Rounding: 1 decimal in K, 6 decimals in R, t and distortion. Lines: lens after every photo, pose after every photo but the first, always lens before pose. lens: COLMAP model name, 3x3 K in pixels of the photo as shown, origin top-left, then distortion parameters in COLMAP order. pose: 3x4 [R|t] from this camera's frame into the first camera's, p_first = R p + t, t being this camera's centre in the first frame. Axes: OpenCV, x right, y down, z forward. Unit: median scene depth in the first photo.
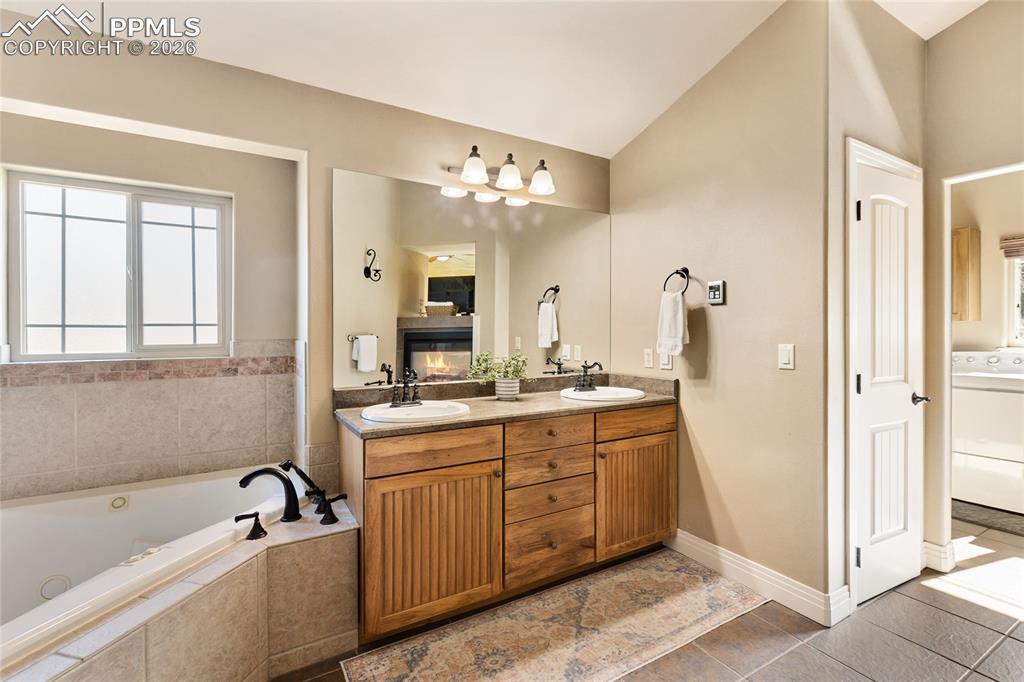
lens RADIAL K [[456.5, 0, 512.0], [0, 456.5, 341.0], [0, 0, 1]] dist [-0.000211, 0.000011]
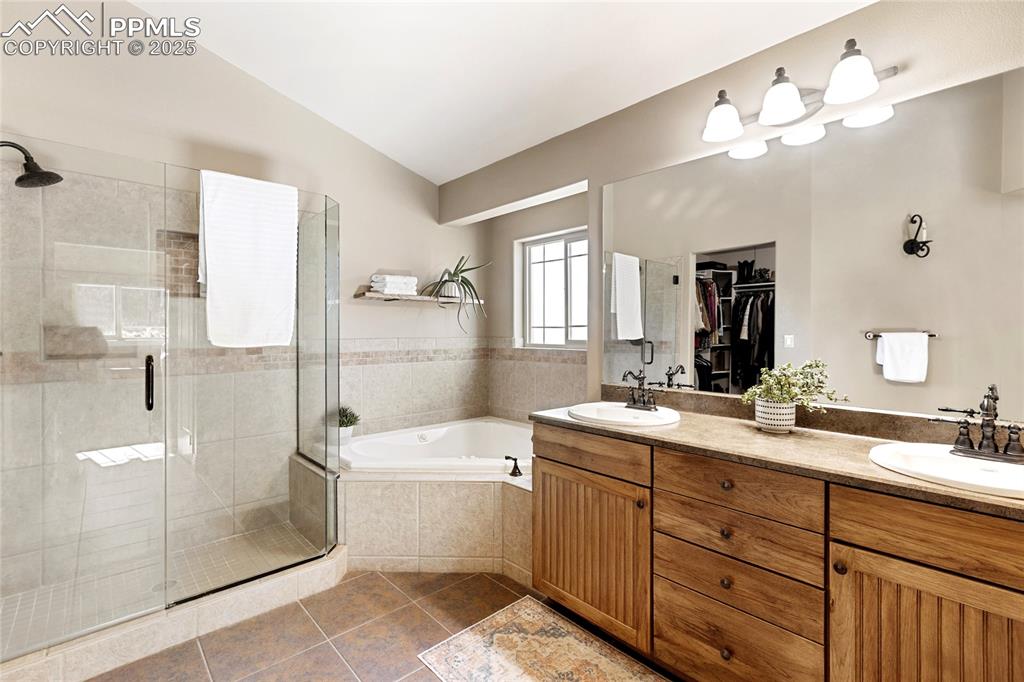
lens RADIAL K [[465.2, 0, 509.9], [0, 465.2, 335.3], [0, 0, 1]] dist [0.001837, 0.000182]
pose [[0.198699, 0.011244, -0.979996, 0.697066], [-0.015458, 0.999846, 0.008338, -0.016542], [0.979939, 0.013492, 0.198842, 0.557749]]
